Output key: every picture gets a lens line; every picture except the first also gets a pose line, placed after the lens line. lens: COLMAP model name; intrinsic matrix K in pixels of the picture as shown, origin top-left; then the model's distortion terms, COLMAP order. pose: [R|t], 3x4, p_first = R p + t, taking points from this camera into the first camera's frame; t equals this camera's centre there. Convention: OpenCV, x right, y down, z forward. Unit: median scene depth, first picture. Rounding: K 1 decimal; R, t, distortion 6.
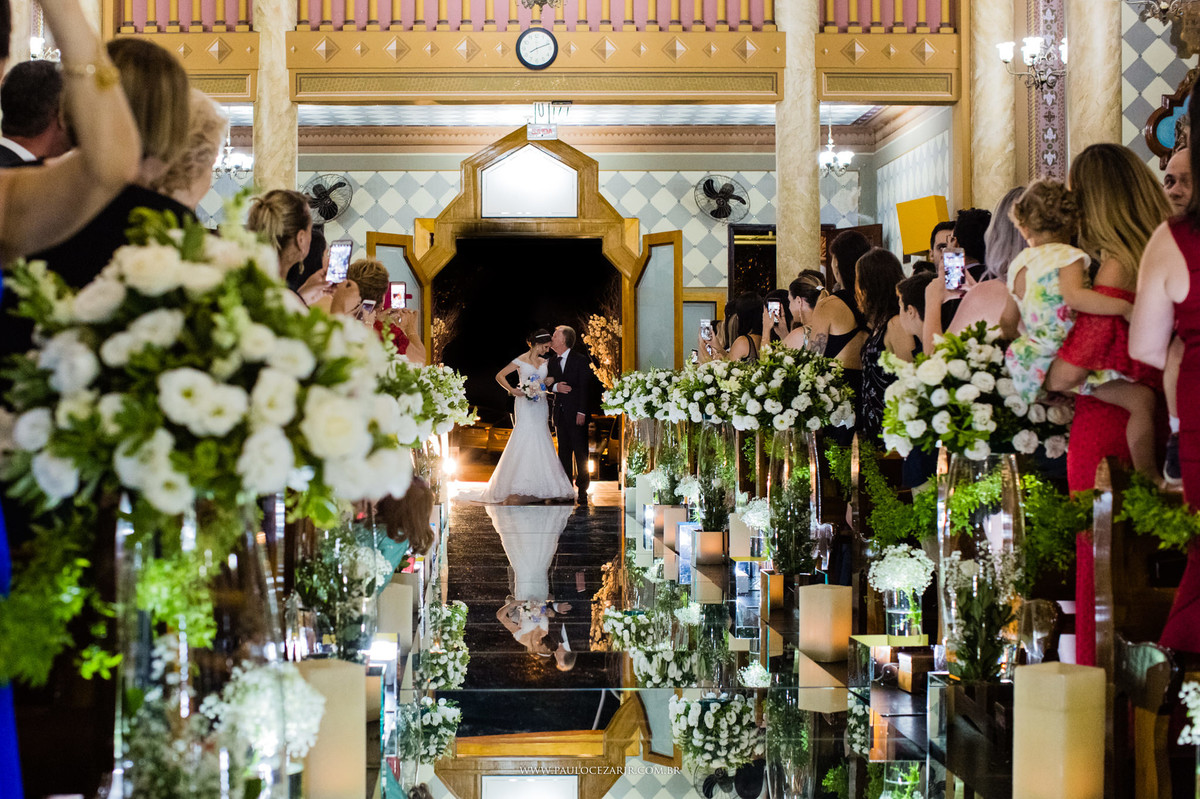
lens RADIAL K [[2103.0, 0, 479.1], [0, 2103.0, 399.6], [0, 0, 1]] dist [-0.151151, 0.358214]
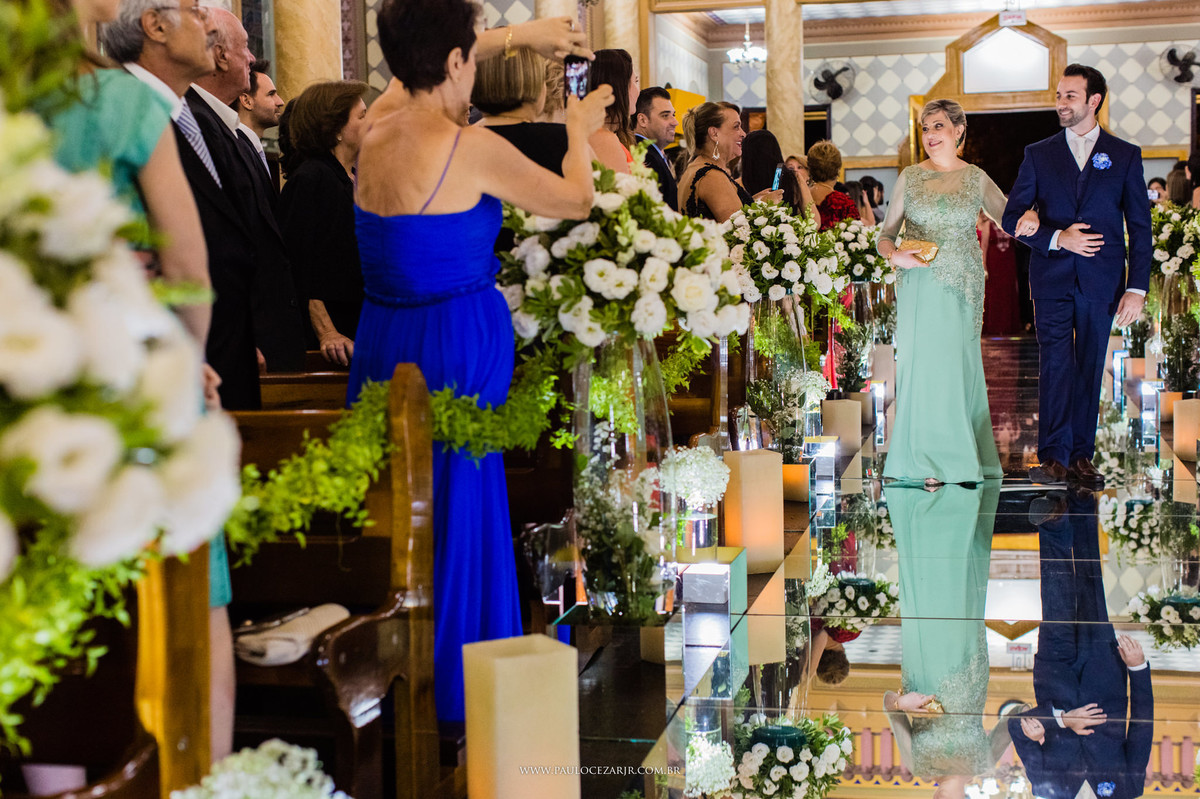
lens RADIAL K [[1840.6, 0, 598.9], [0, 1840.6, 387.9], [0, 0, 1]] dist [0.034797, 0.022603]
pose [[0.976335, -0.007364, -0.216137, 0.164000], [0.023614, 0.997074, 0.072698, -0.017914], [0.214970, -0.076081, 0.973653, -0.401049]]
